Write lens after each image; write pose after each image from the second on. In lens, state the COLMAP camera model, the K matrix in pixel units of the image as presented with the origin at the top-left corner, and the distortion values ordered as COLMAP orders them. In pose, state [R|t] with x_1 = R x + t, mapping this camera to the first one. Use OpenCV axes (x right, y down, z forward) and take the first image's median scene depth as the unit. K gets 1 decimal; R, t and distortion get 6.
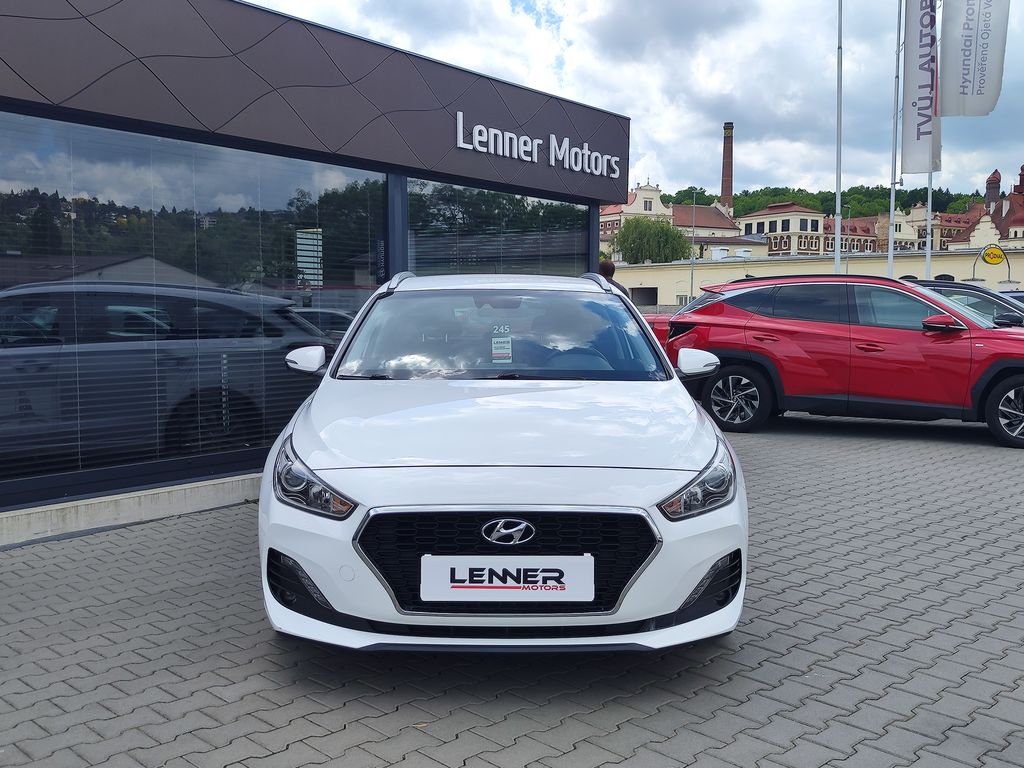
lens RADIAL K [[1007.7, 0, 508.0], [0, 1007.7, 350.0], [0, 0, 1]] dist [-0.000389, -0.006526]
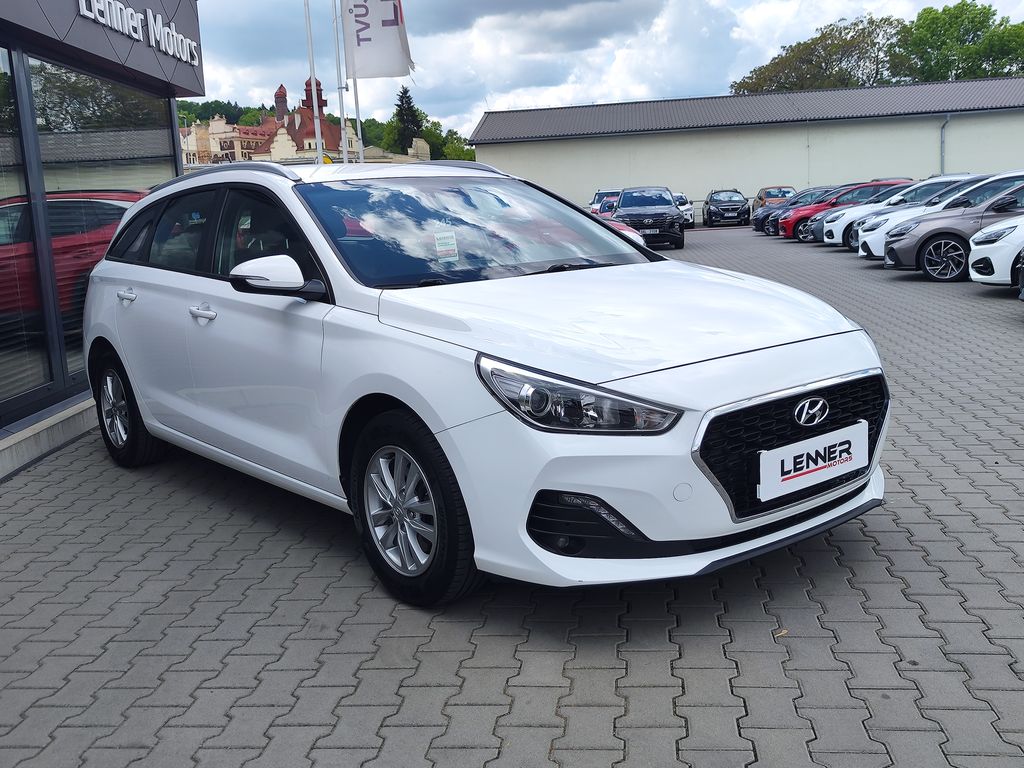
lens RADIAL K [[1007.7, 0, 508.0], [0, 1007.7, 350.0], [0, 0, 1]] dist [-0.000389, -0.006526]
pose [[0.779097, -0.129003, 0.613486, -0.601598], [0.077348, 0.990902, 0.110137, -0.004074], [-0.622113, -0.038356, 0.781987, 0.325746]]
